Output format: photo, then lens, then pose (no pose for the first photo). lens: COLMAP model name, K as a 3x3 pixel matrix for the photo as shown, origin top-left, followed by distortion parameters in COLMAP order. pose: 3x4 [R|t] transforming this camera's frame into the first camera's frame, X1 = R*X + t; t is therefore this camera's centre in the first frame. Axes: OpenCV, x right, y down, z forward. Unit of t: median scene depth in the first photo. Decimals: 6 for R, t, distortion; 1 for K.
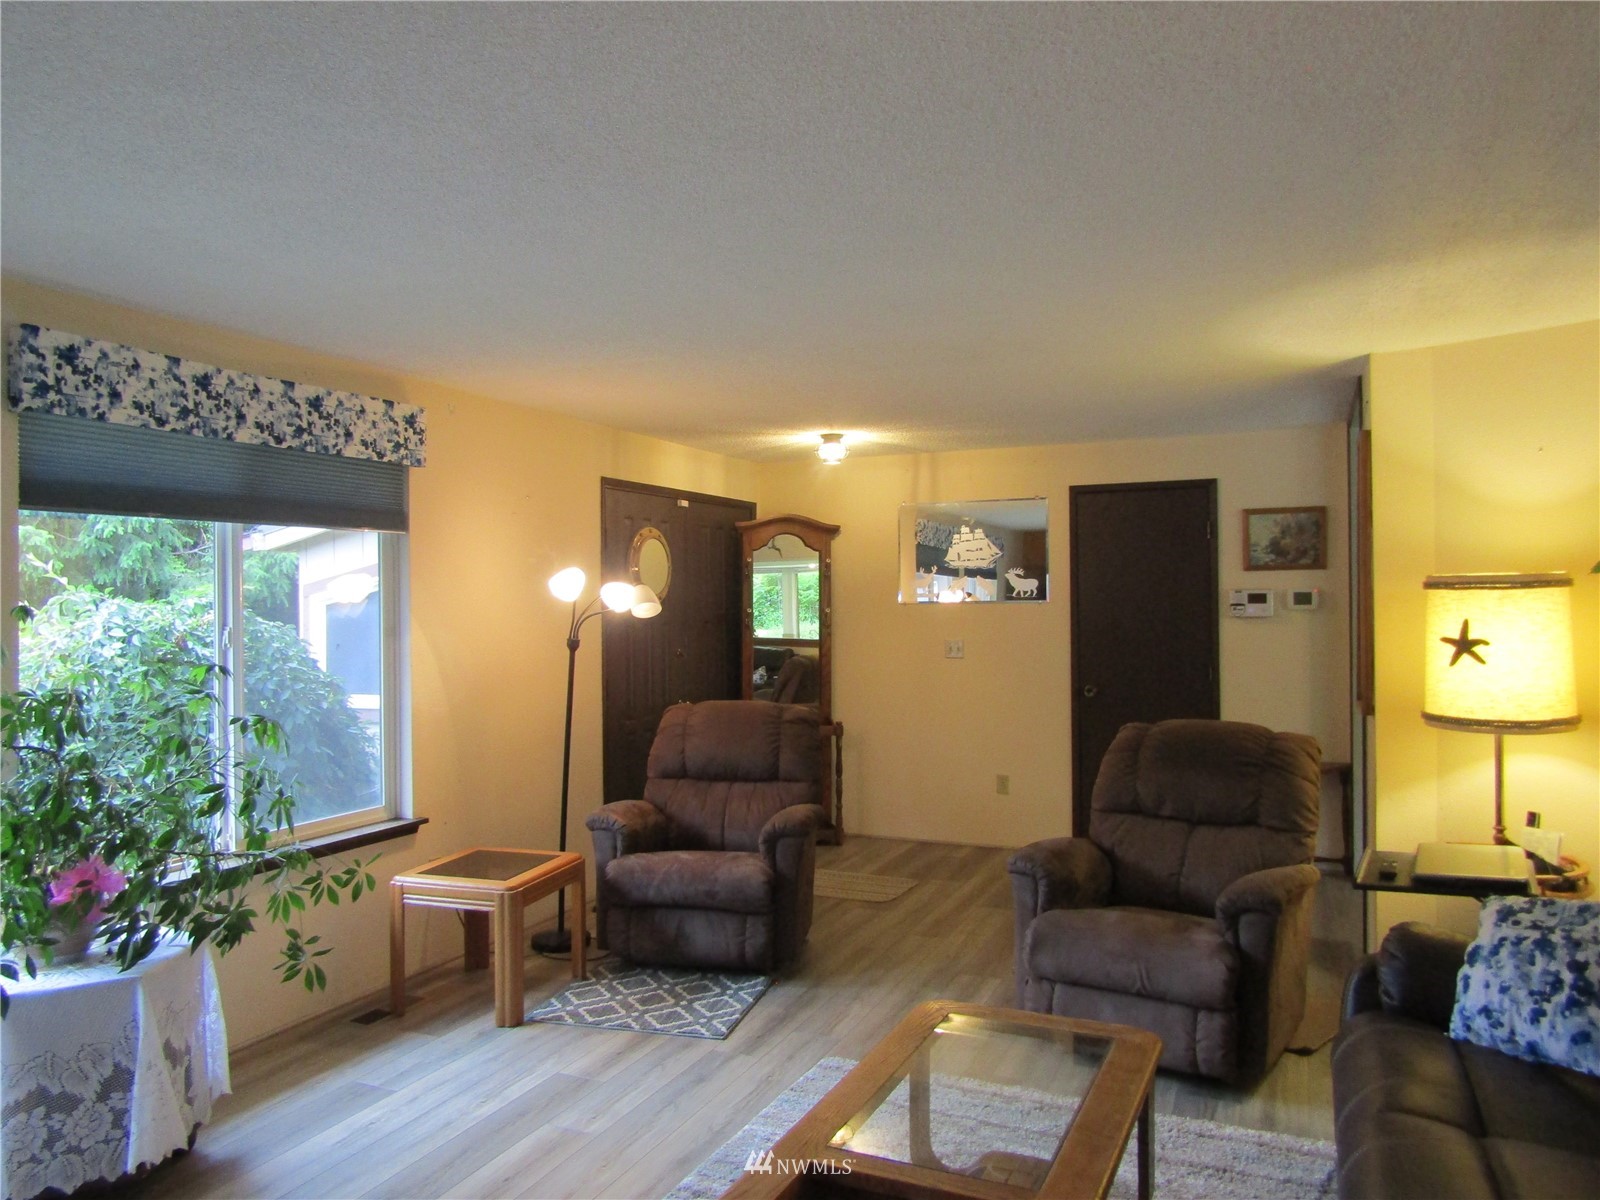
lens RADIAL K [[1137.3, 0, 800.0], [0, 1137.3, 600.0], [0, 0, 1]] dist [-0.007718, -0.000480]
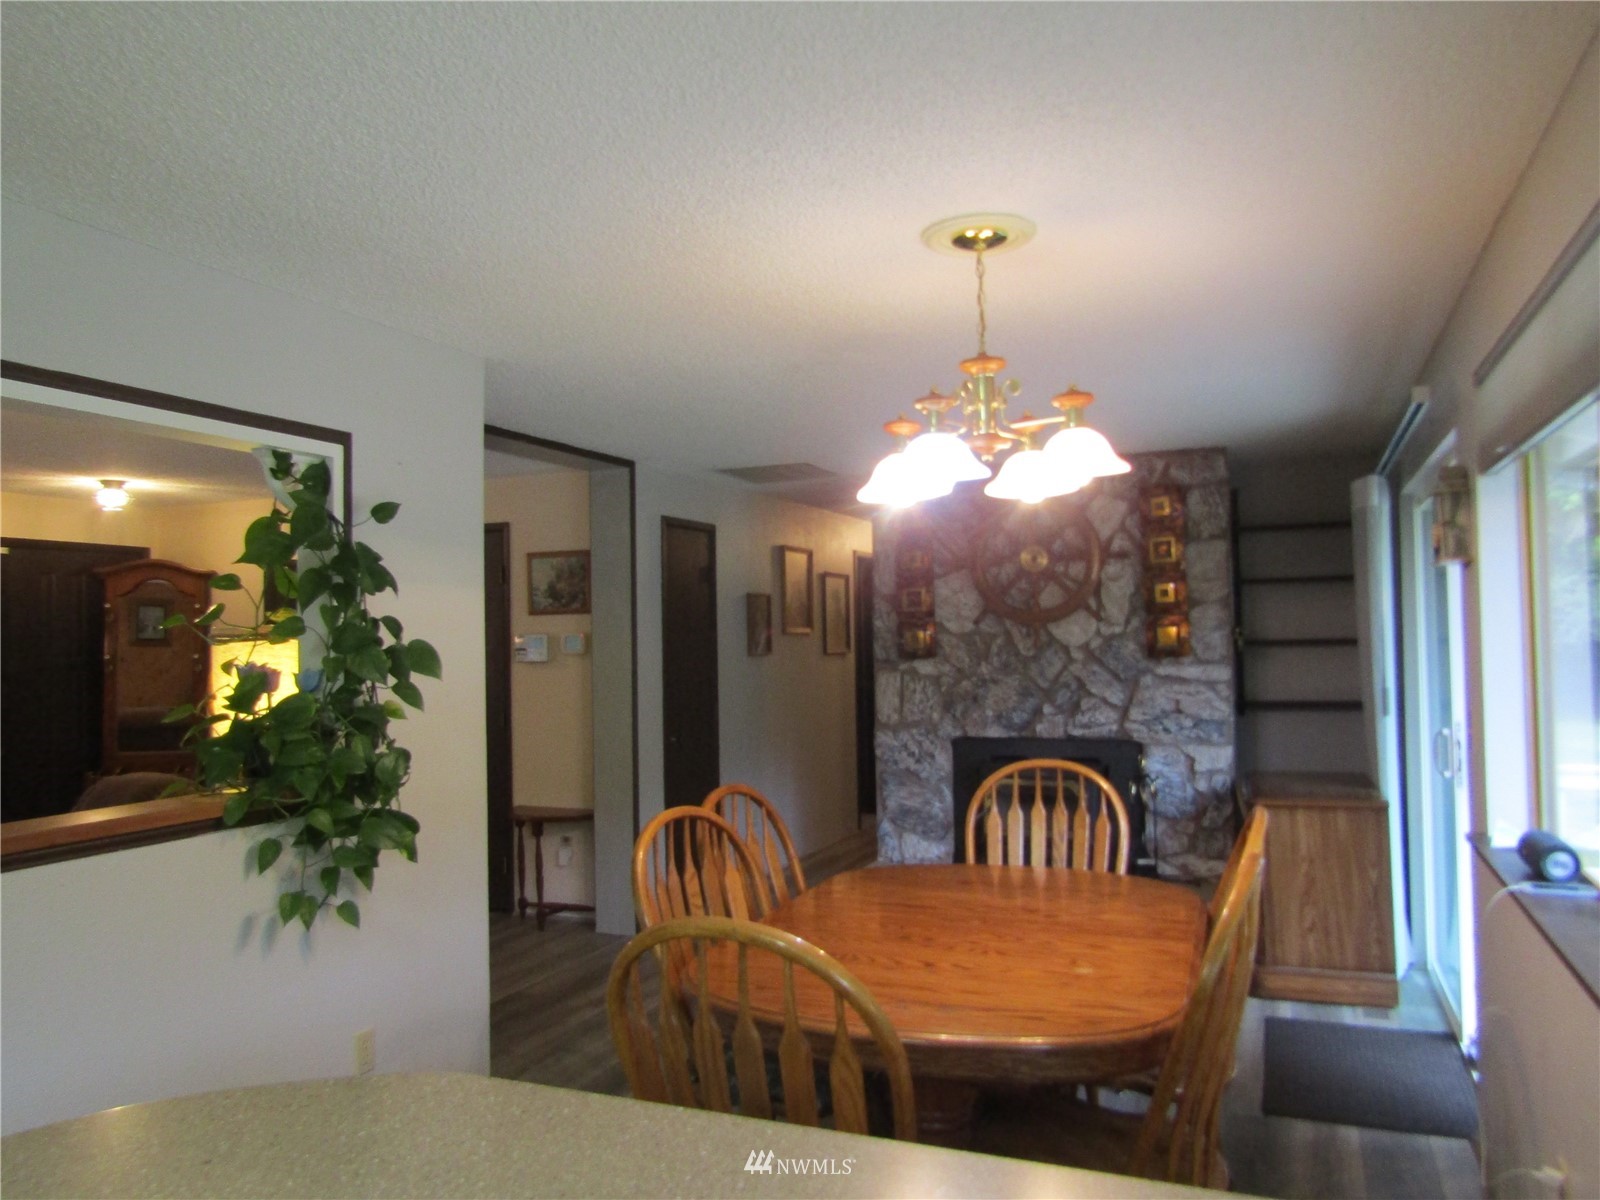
lens RADIAL K [[1137.3, 0, 800.0], [0, 1137.3, 600.0], [0, 0, 1]] dist [-0.007718, -0.000480]
pose [[0.999621, -0.006829, 0.026680, 0.861149], [0.007663, 0.999481, -0.031296, -0.009026], [-0.026452, 0.031489, 0.999154, 0.007455]]
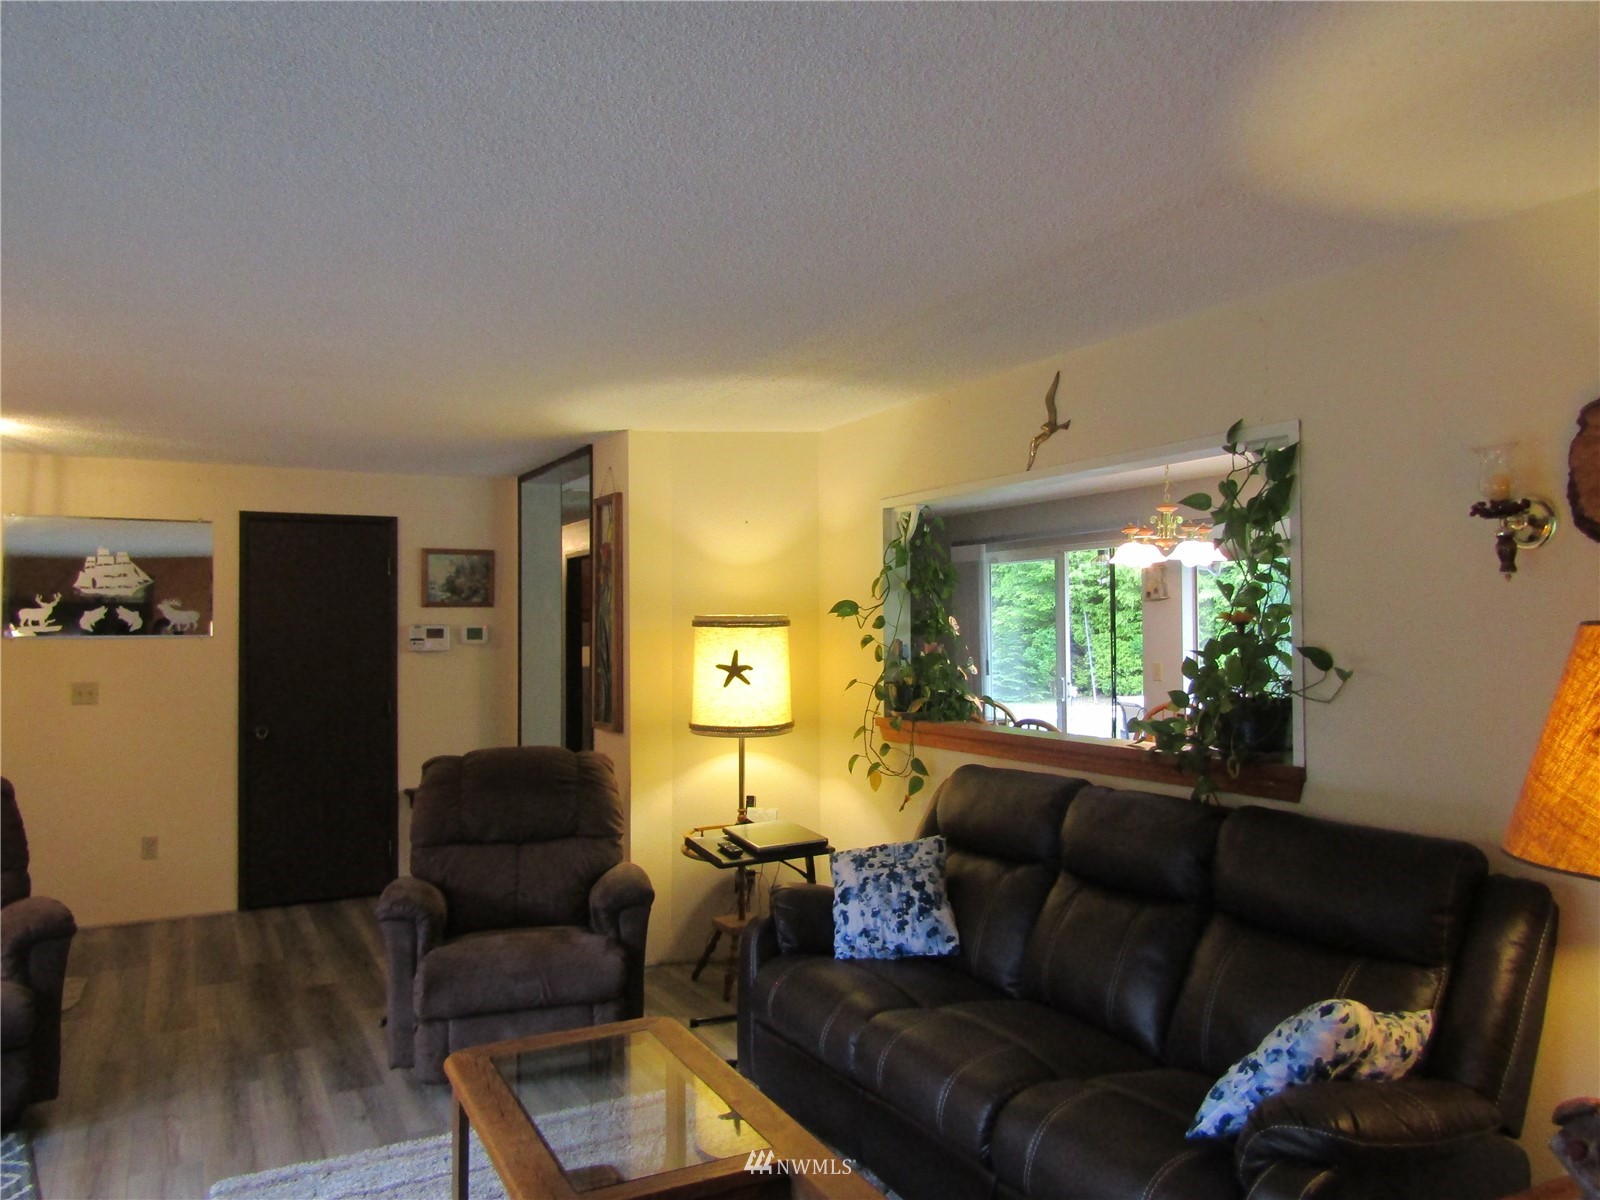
lens RADIAL K [[1137.3, 0, 800.0], [0, 1137.3, 600.0], [0, 0, 1]] dist [-0.007718, -0.000480]
pose [[0.609105, 0.025597, 0.792677, -0.325983], [-0.001384, 0.999512, -0.031213, -0.000006], [-0.793089, 0.017914, 0.608843, 0.122707]]
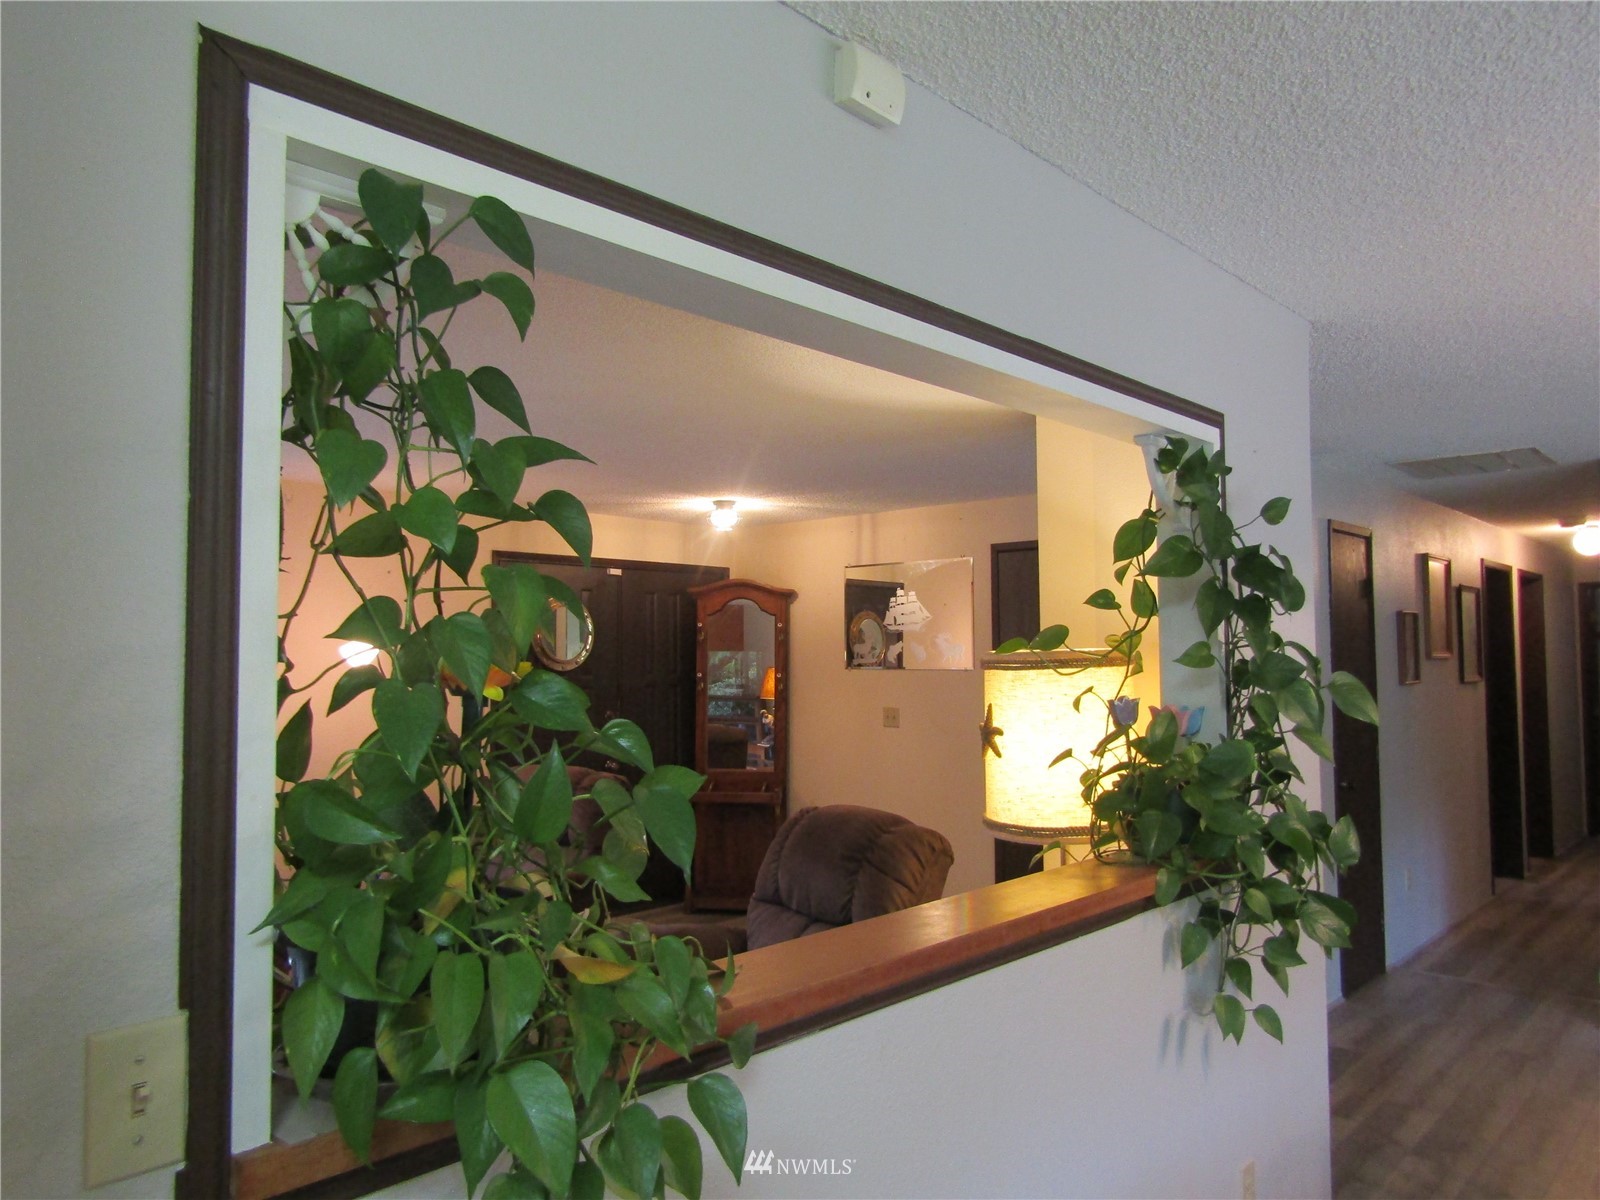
lens RADIAL K [[1137.3, 0, 800.0], [0, 1137.3, 600.0], [0, 0, 1]] dist [-0.007718, -0.000480]
pose [[0.950205, -0.012784, -0.311362, 0.577319], [-0.002217, 0.998856, -0.047776, -0.015966], [0.311617, 0.046087, 0.949089, 0.114787]]
